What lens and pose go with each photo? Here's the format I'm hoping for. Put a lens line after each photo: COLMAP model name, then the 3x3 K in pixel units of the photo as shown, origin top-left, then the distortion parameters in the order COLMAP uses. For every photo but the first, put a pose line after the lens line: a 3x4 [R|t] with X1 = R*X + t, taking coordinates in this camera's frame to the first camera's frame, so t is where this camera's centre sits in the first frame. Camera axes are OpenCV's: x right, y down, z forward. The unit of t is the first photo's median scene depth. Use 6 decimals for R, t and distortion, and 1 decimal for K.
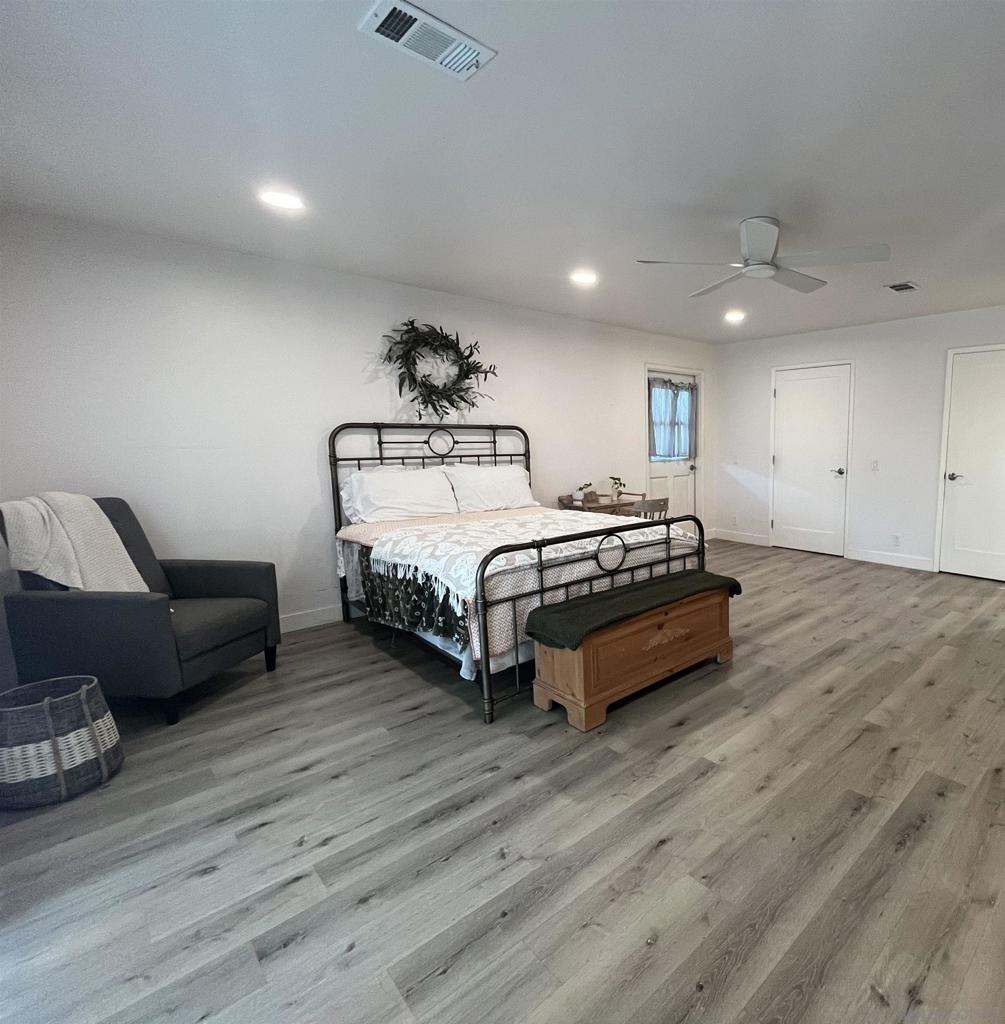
lens RADIAL K [[554.0, 0, 677.8], [0, 554.0, 516.4], [0, 0, 1]] dist [-0.002664, -0.000745]
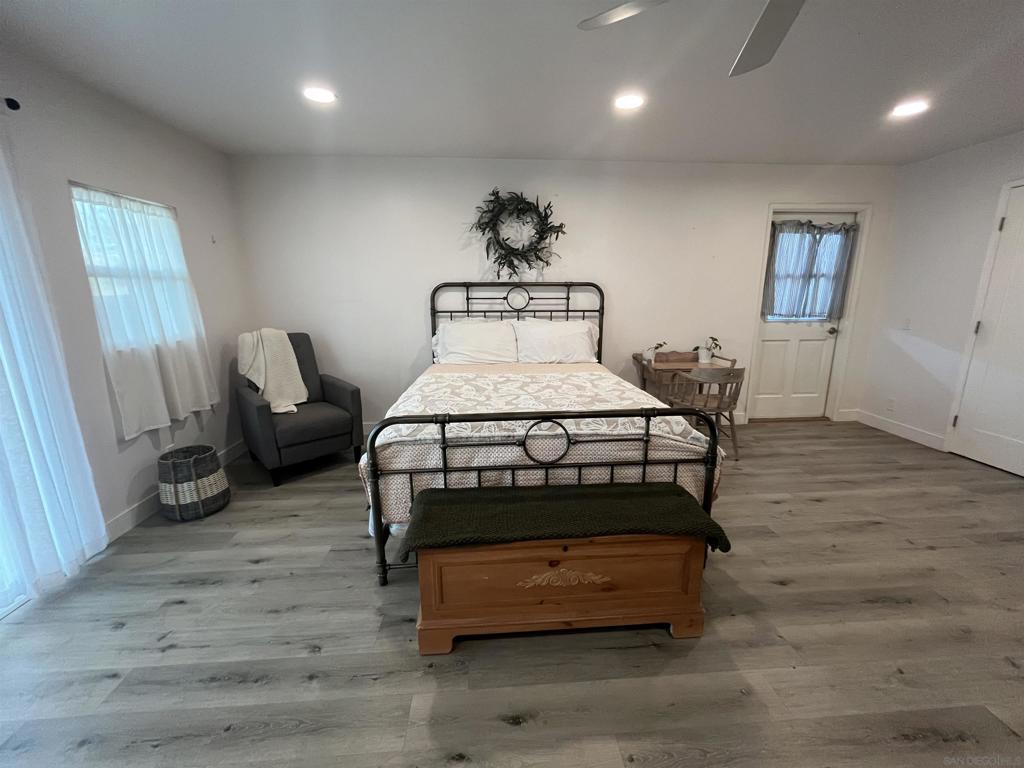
lens RADIAL K [[414.8, 0, 507.7], [0, 414.8, 385.3], [0, 0, 1]] dist [-0.004991, 0.000265]
pose [[0.719336, 0.151444, -0.677953, 0.242597], [-0.094879, 0.988220, 0.120082, -0.085127], [0.688152, -0.022056, 0.725231, 0.536679]]
